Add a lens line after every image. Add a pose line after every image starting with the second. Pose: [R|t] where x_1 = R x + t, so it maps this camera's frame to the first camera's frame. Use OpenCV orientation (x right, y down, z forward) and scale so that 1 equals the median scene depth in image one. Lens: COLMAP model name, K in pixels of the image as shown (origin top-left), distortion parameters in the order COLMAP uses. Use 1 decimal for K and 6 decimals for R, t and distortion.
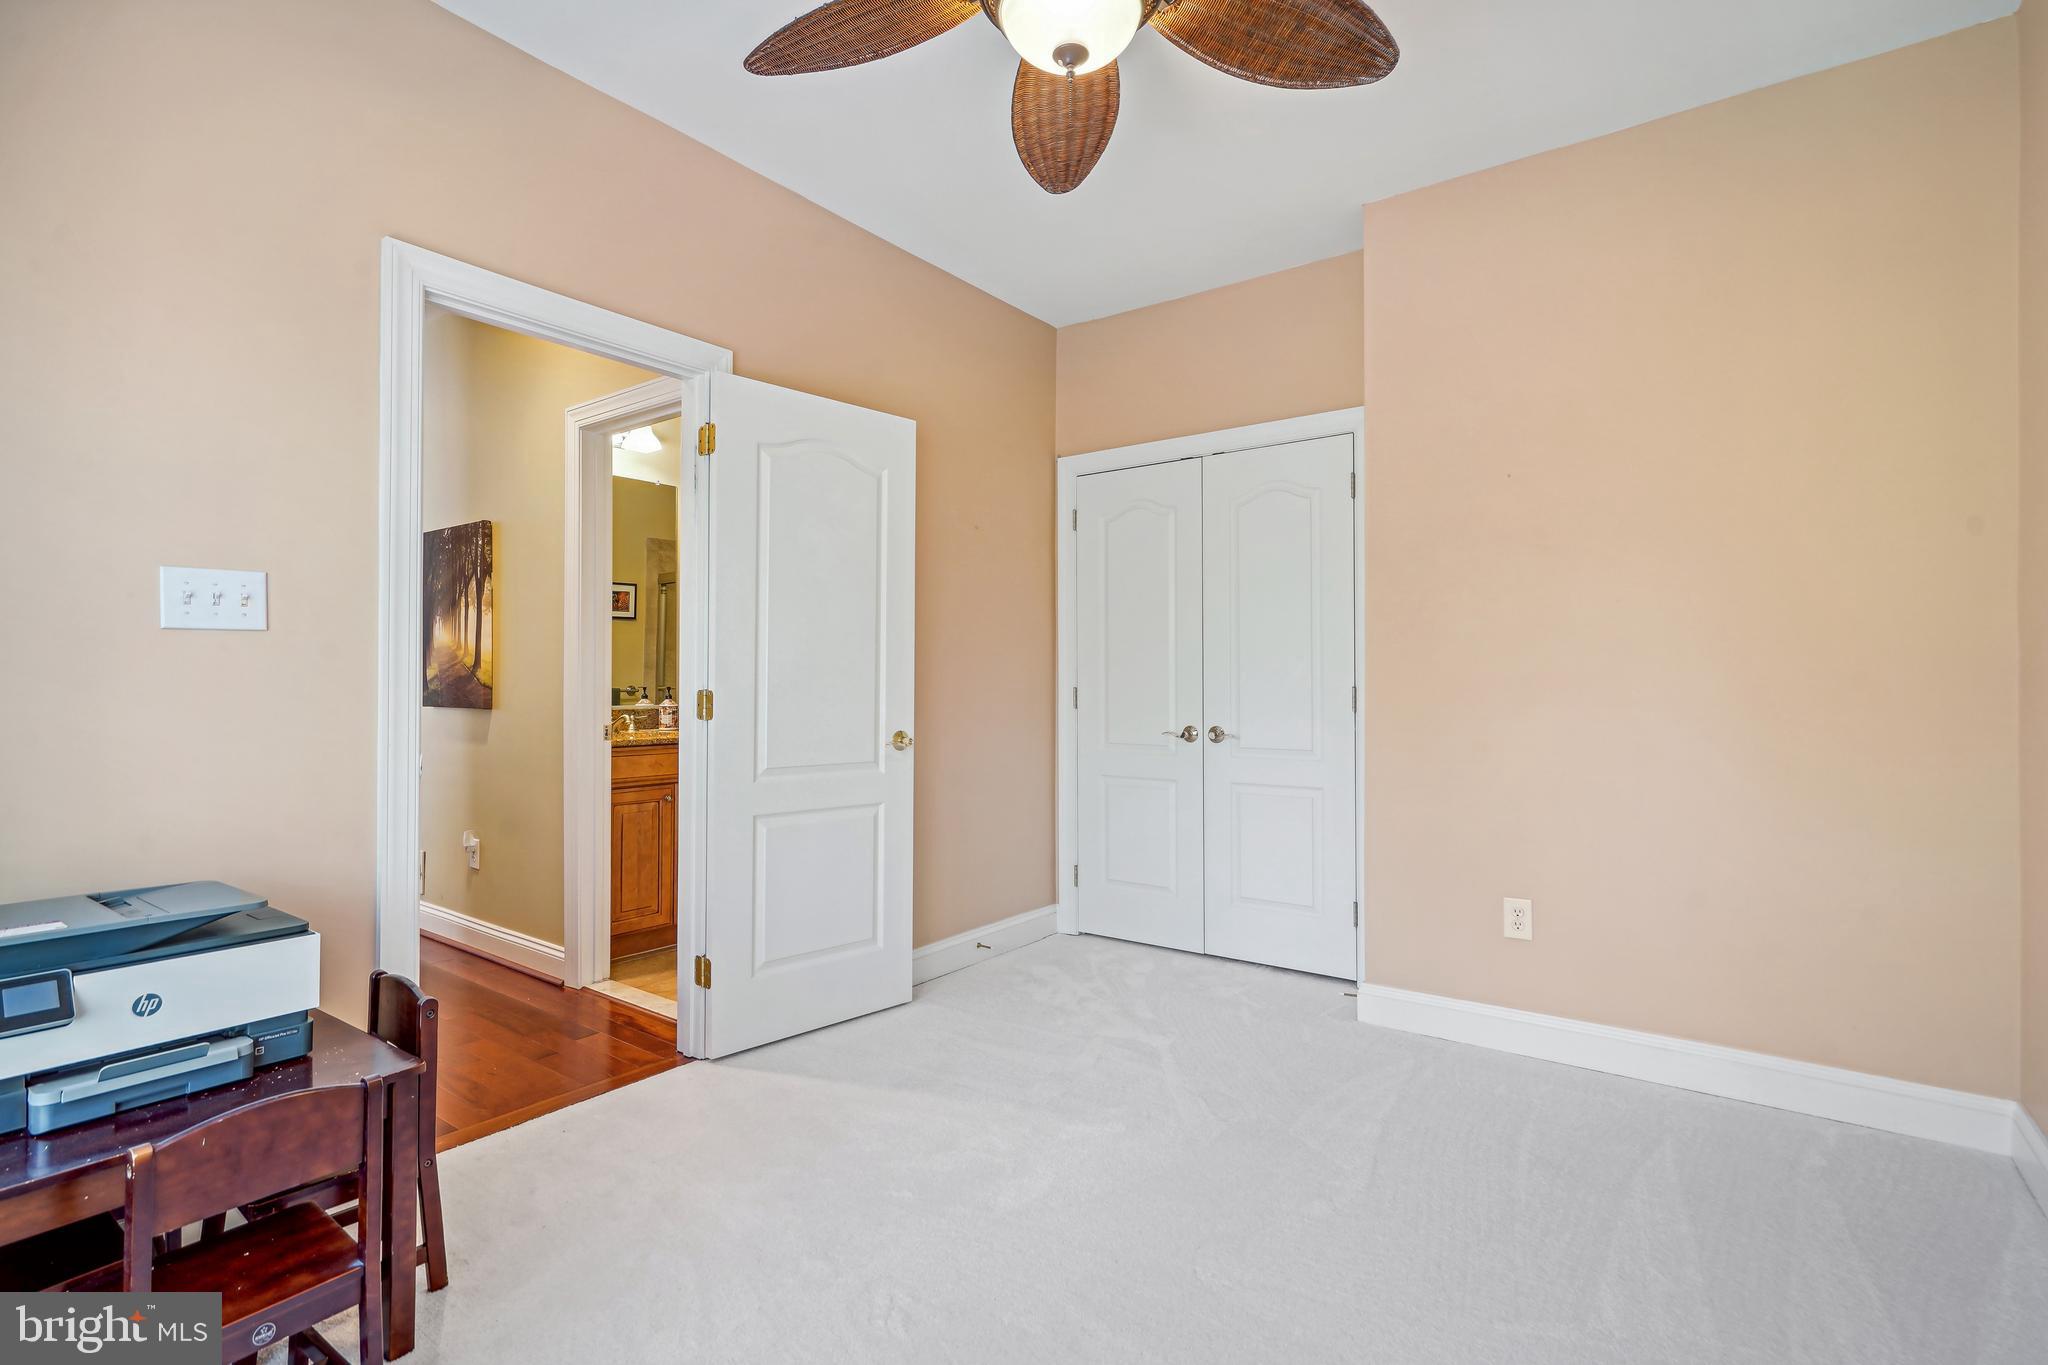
lens RADIAL K [[964.6, 0, 1024.8], [0, 964.6, 675.7], [0, 0, 1]] dist [-0.006024, 0.003099]
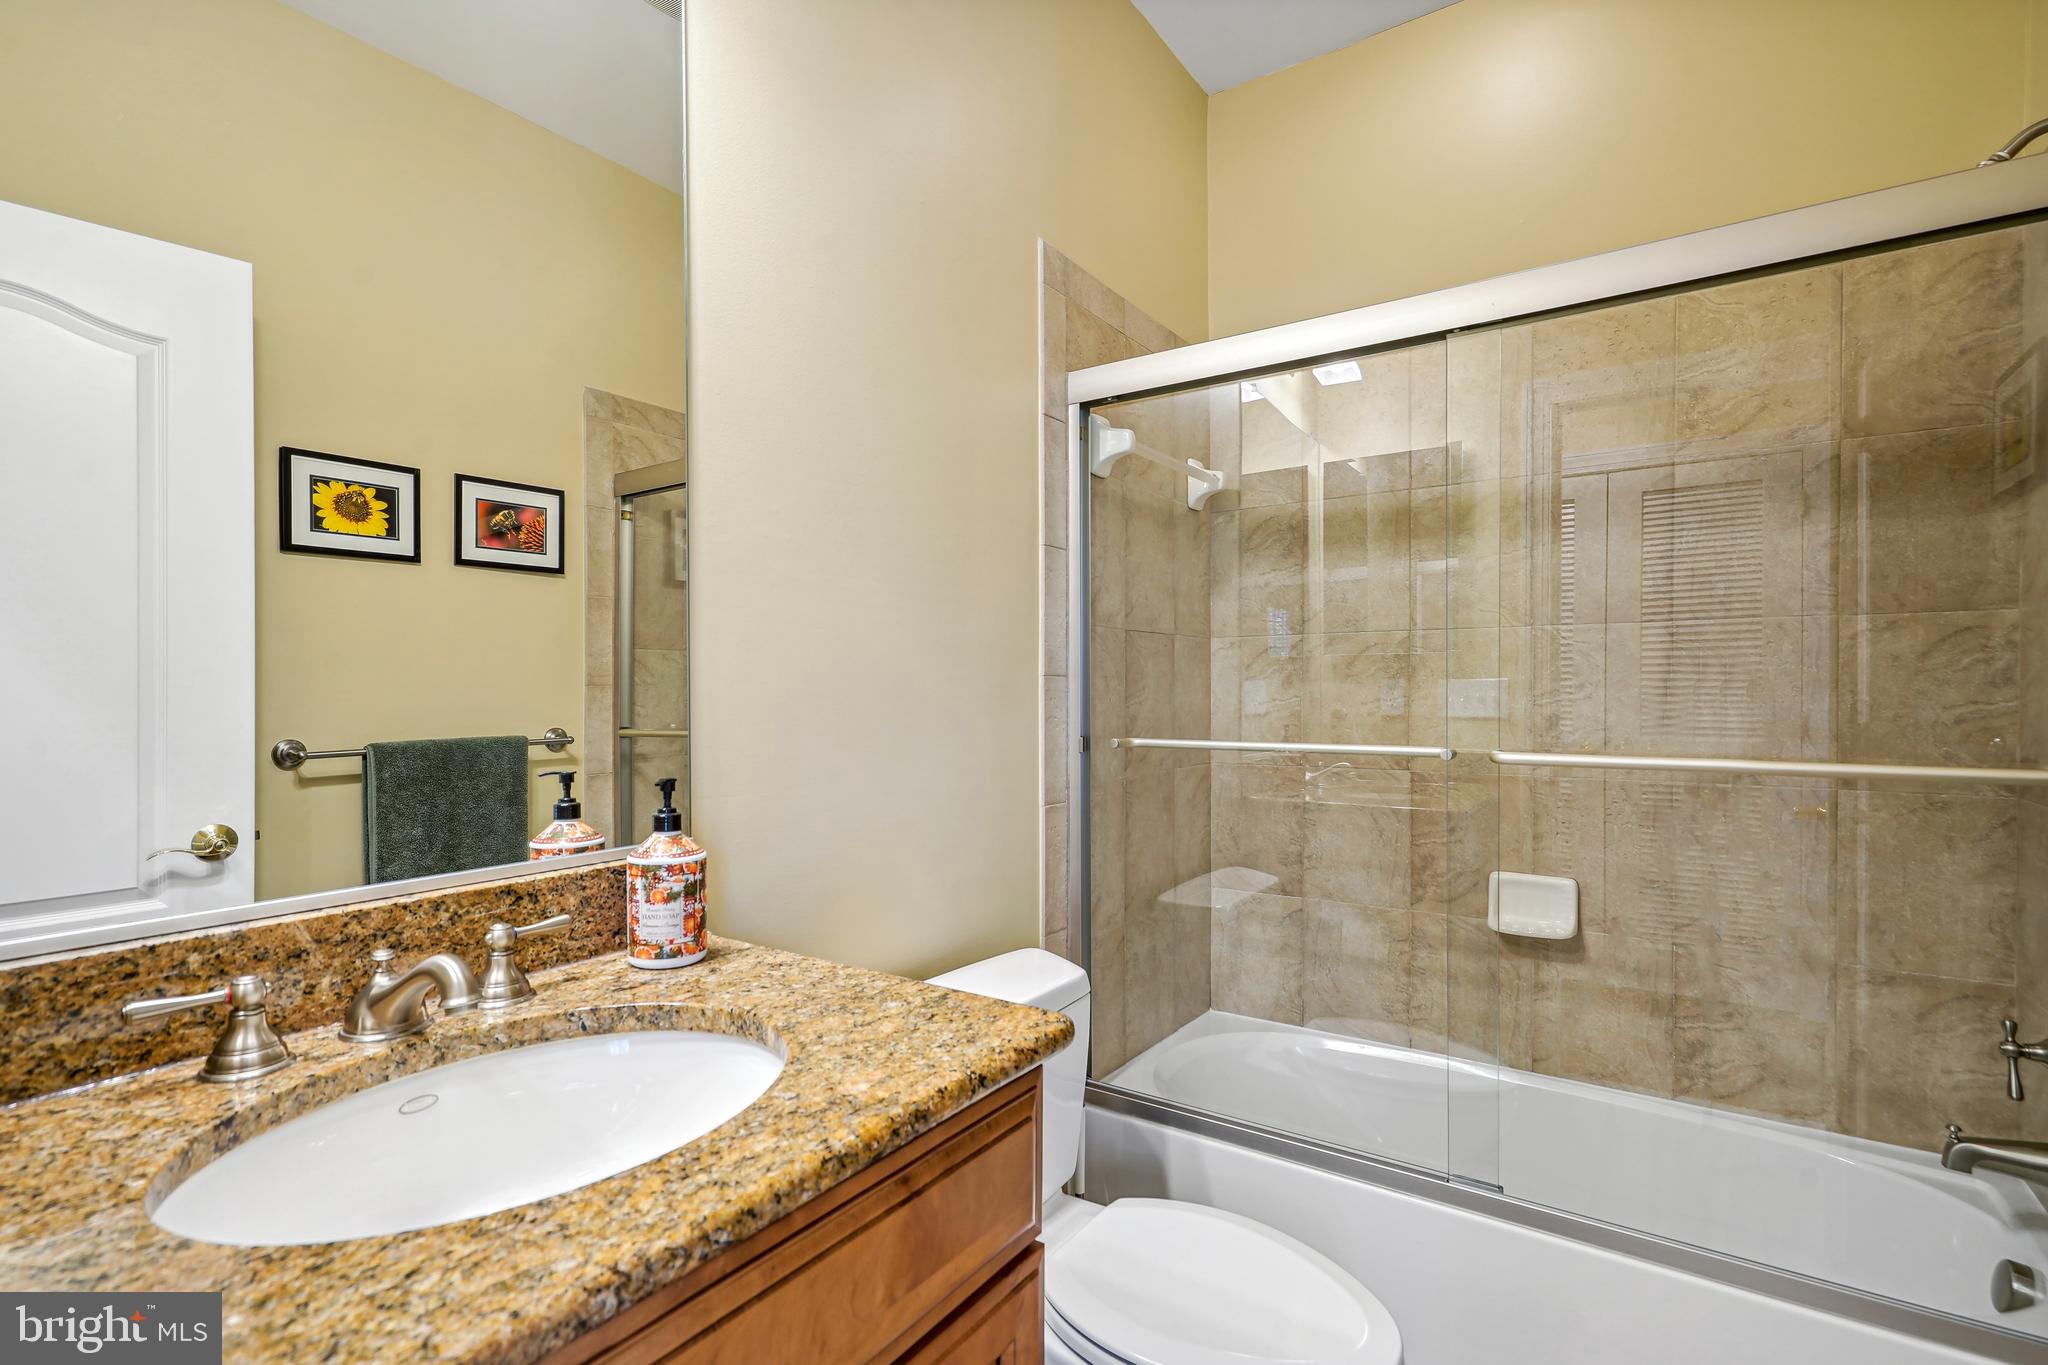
lens RADIAL K [[964.6, 0, 1023.0], [0, 964.6, 689.5], [0, 0, 1]] dist [-0.006024, 0.003099]
pose [[0.999257, -0.015942, 0.035103, -0.216834], [0.015539, 0.999811, 0.011725, -0.009176], [-0.035283, -0.011171, 0.999315, 0.568674]]
